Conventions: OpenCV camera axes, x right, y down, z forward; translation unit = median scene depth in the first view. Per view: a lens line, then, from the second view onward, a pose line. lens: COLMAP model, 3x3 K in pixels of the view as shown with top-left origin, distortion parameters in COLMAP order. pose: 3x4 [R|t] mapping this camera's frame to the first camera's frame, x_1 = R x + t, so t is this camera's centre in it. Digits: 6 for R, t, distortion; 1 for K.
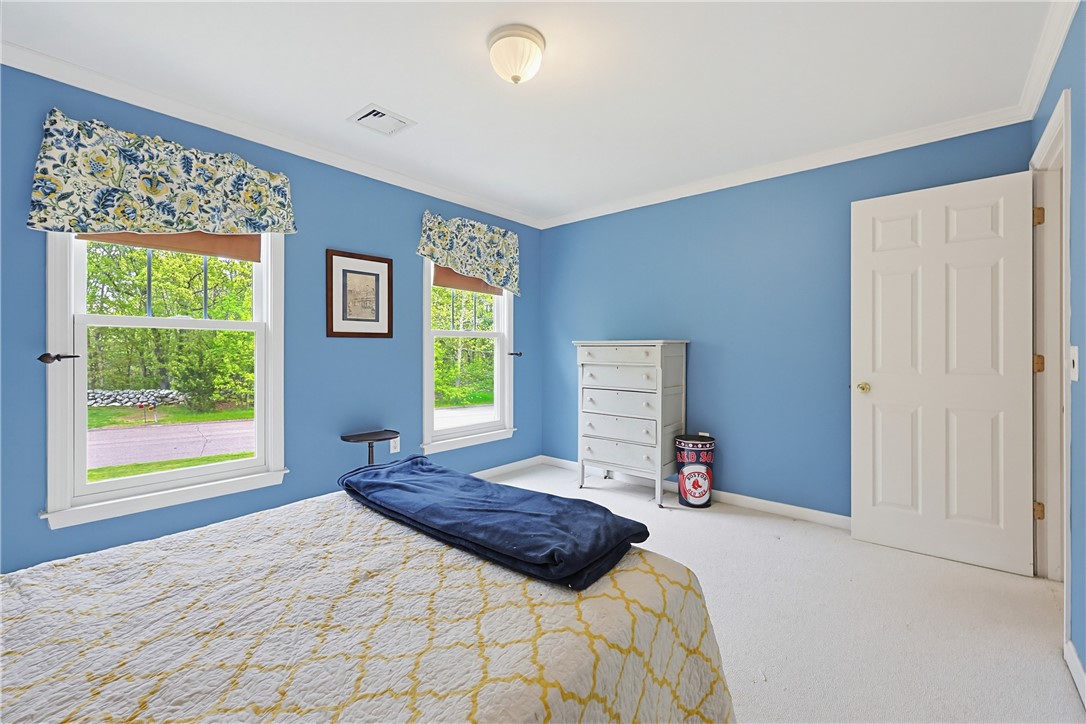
lens RADIAL K [[469.4, 0, 548.6], [0, 469.4, 355.7], [0, 0, 1]] dist [-0.006696, 0.000329]
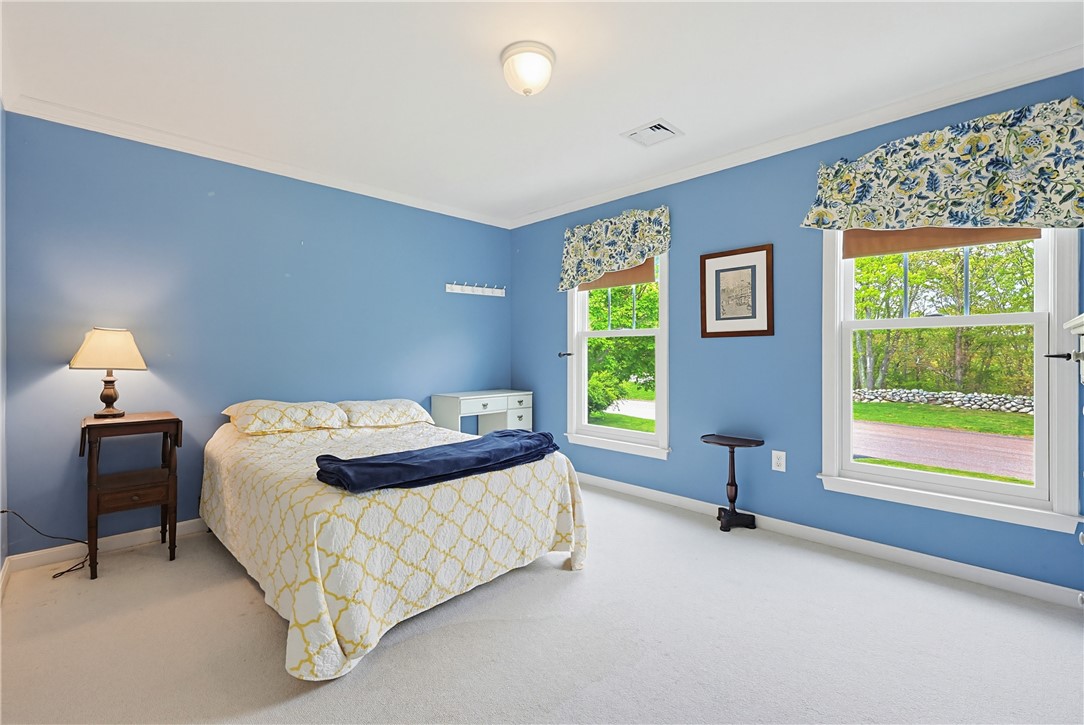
lens RADIAL K [[468.5, 0, 547.6], [0, 468.5, 357.6], [0, 0, 1]] dist [-0.006696, 0.000329]
pose [[-0.087988, 0.011458, -0.996056, 0.589659], [-0.006354, 0.999907, 0.012064, -0.004758], [0.996101, 0.007390, -0.087907, 0.705553]]
